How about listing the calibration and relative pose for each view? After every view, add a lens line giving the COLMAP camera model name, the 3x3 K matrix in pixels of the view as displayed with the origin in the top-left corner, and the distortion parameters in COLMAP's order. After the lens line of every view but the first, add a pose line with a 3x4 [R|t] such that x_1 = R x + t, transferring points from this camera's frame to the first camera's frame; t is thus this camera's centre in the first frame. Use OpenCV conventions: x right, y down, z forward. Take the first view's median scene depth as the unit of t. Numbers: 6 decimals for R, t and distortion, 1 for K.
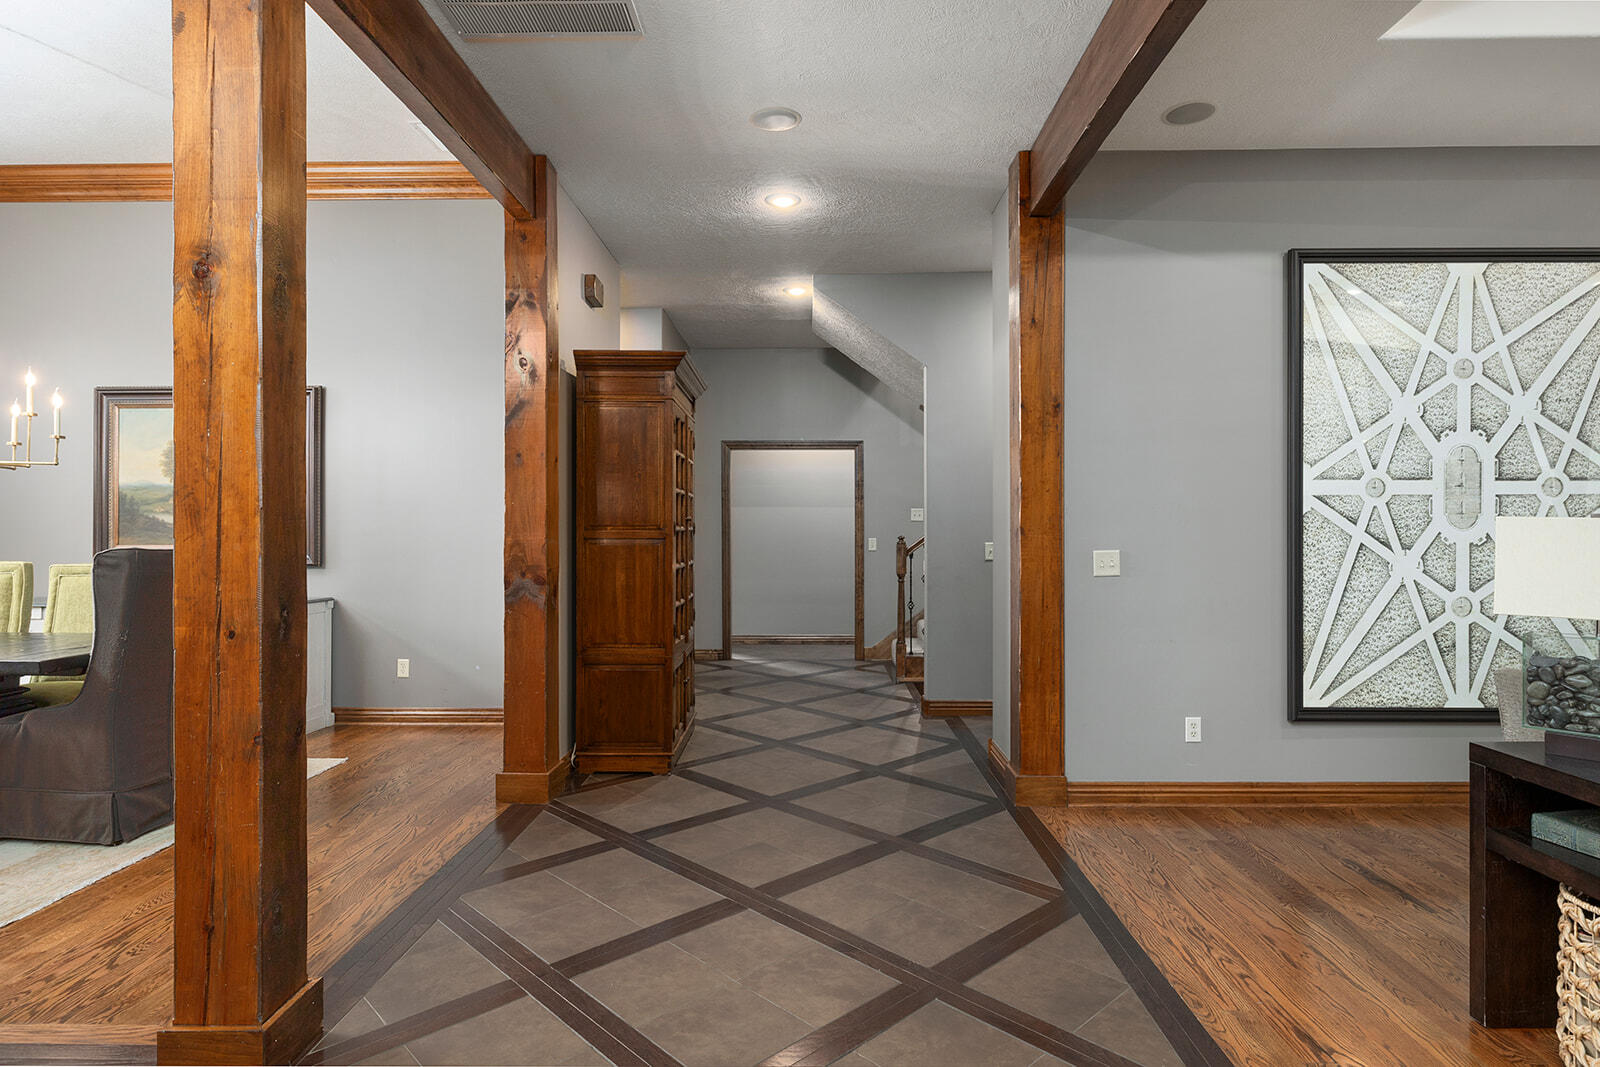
lens RADIAL K [[870.4, 0, 798.3], [0, 870.4, 530.1], [0, 0, 1]] dist [-0.002554, -0.000449]
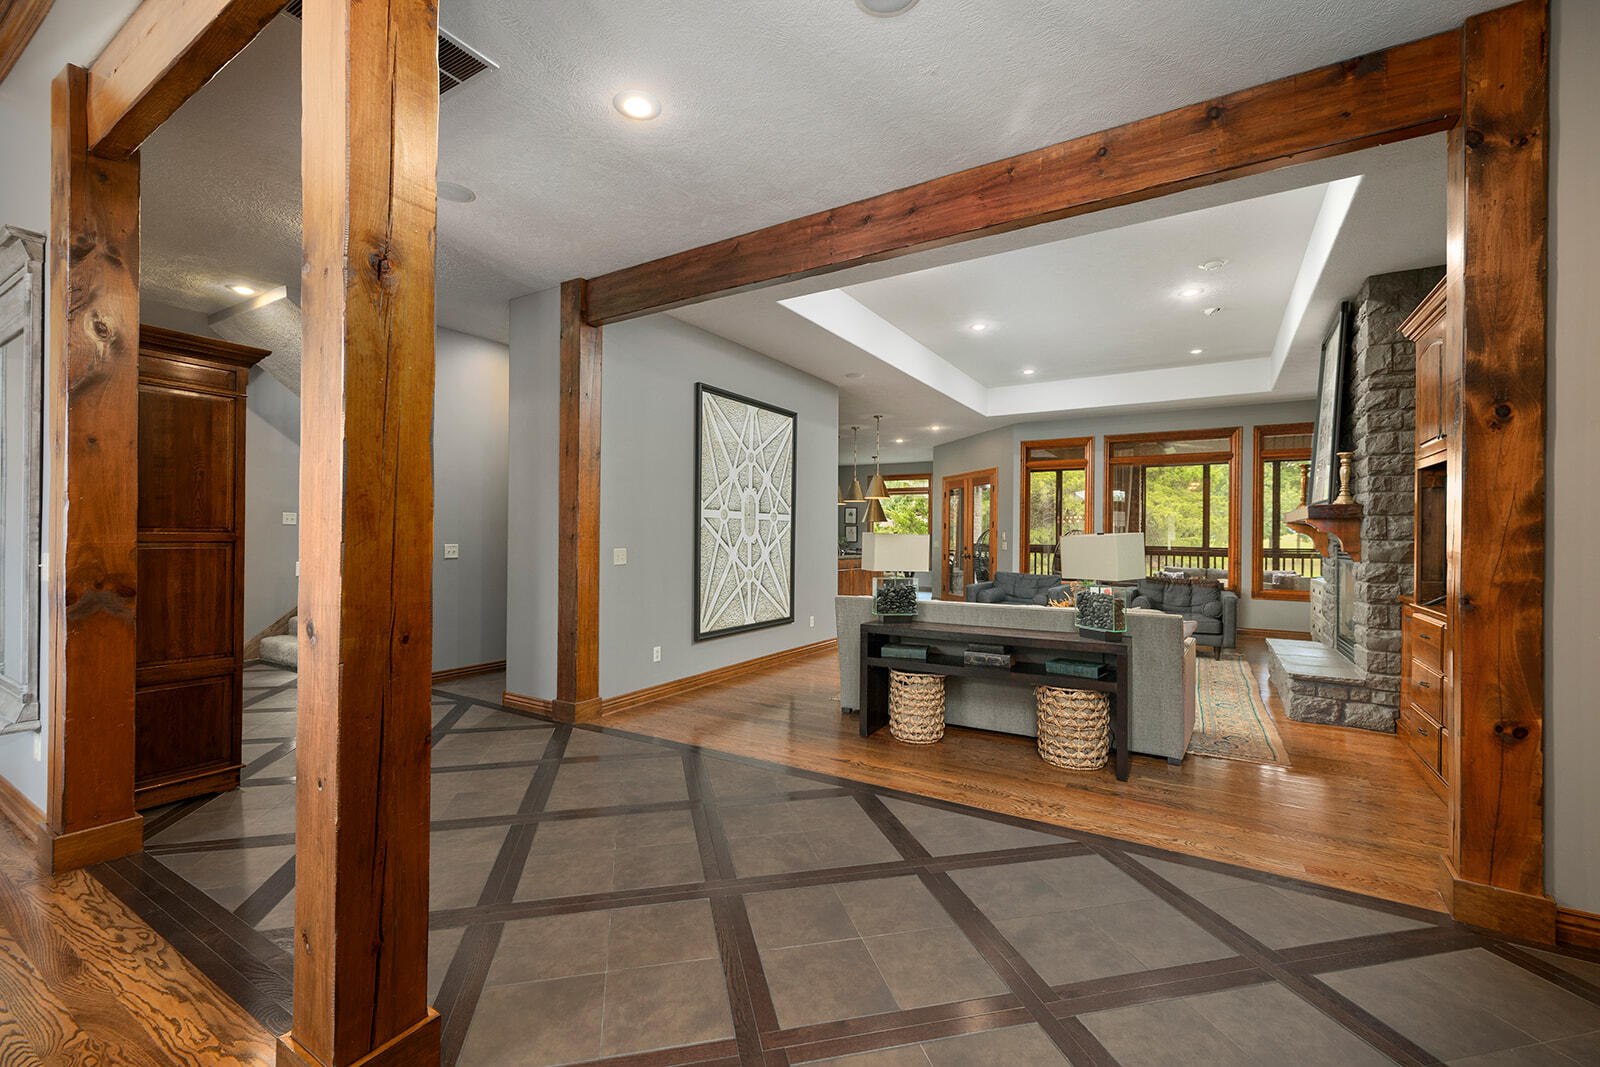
lens RADIAL K [[669.2, 0, 800.0], [0, 669.2, 533.5], [0, 0, 1]] dist [-0.000138, 0.000092]
pose [[0.502835, 0.008653, 0.864339, -0.533087], [-0.008368, 0.999952, -0.005143, -0.000457], [-0.864342, -0.004647, 0.502883, 0.109426]]
